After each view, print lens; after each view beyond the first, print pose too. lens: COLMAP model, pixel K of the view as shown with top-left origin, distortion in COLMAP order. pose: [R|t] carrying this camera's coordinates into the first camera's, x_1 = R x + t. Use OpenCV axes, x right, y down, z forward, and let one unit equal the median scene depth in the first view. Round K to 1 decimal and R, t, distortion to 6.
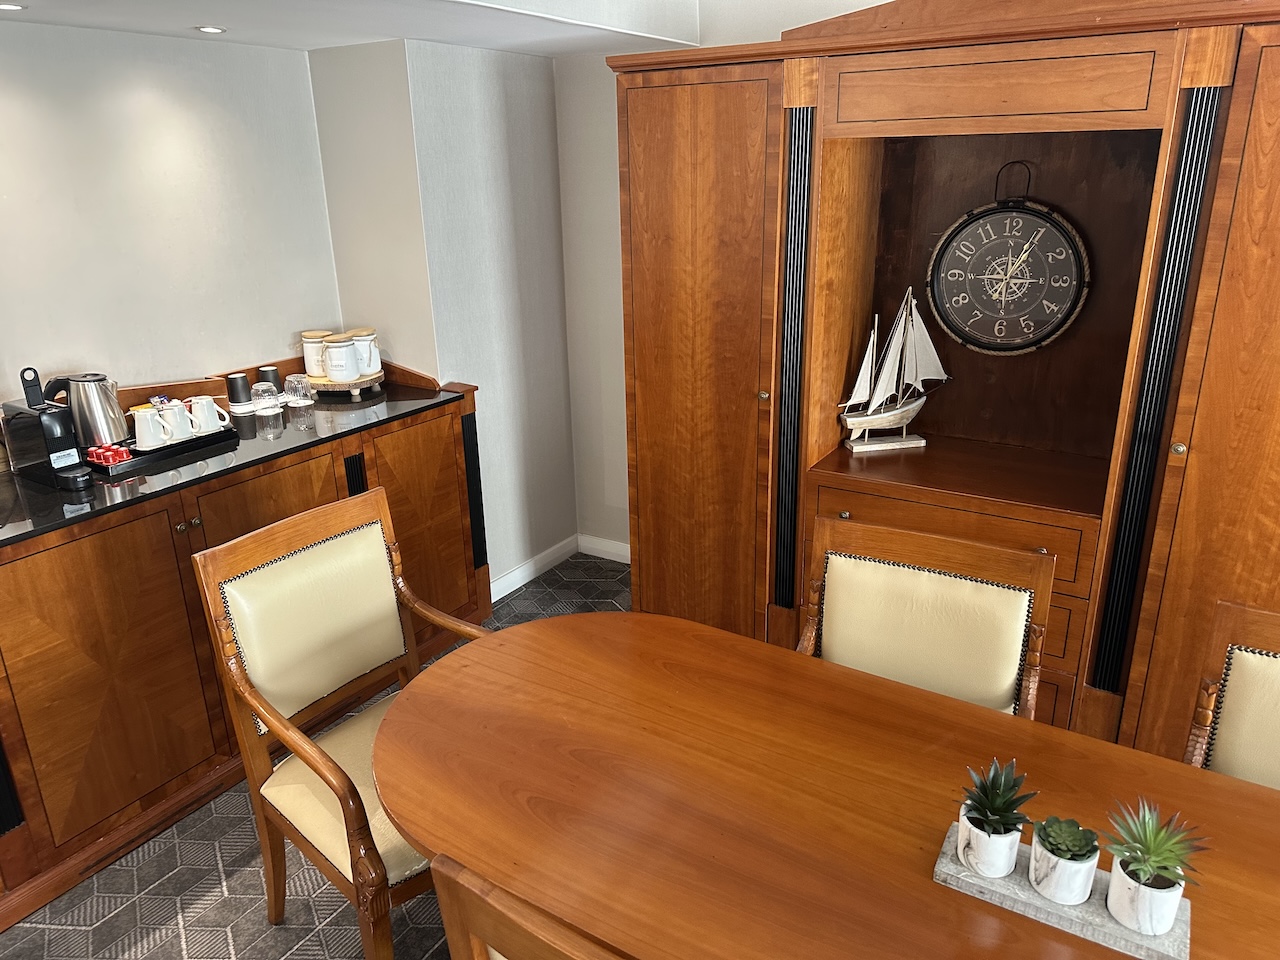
lens RADIAL K [[908.4, 0, 641.4], [0, 908.4, 480.8], [0, 0, 1]] dist [-0.001086, -0.005517]
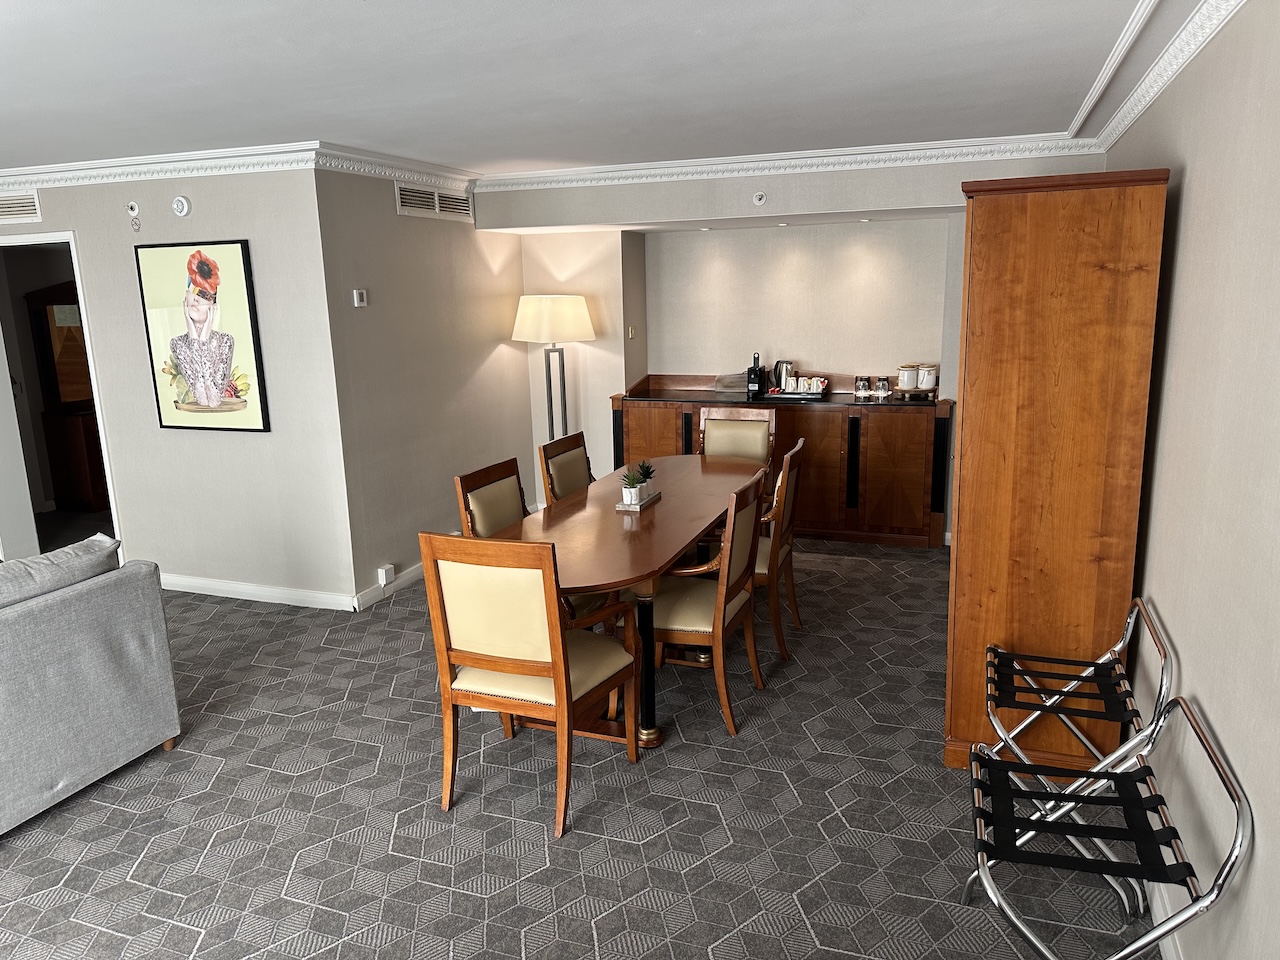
lens RADIAL K [[908.4, 0, 642.2], [0, 908.4, 479.5], [0, 0, 1]] dist [-0.001086, -0.005517]
pose [[0.185868, 0.222515, -0.957048, 1.392262], [-0.296068, 0.941434, 0.161386, -0.074326], [0.936908, 0.253355, 0.240862, 0.093026]]
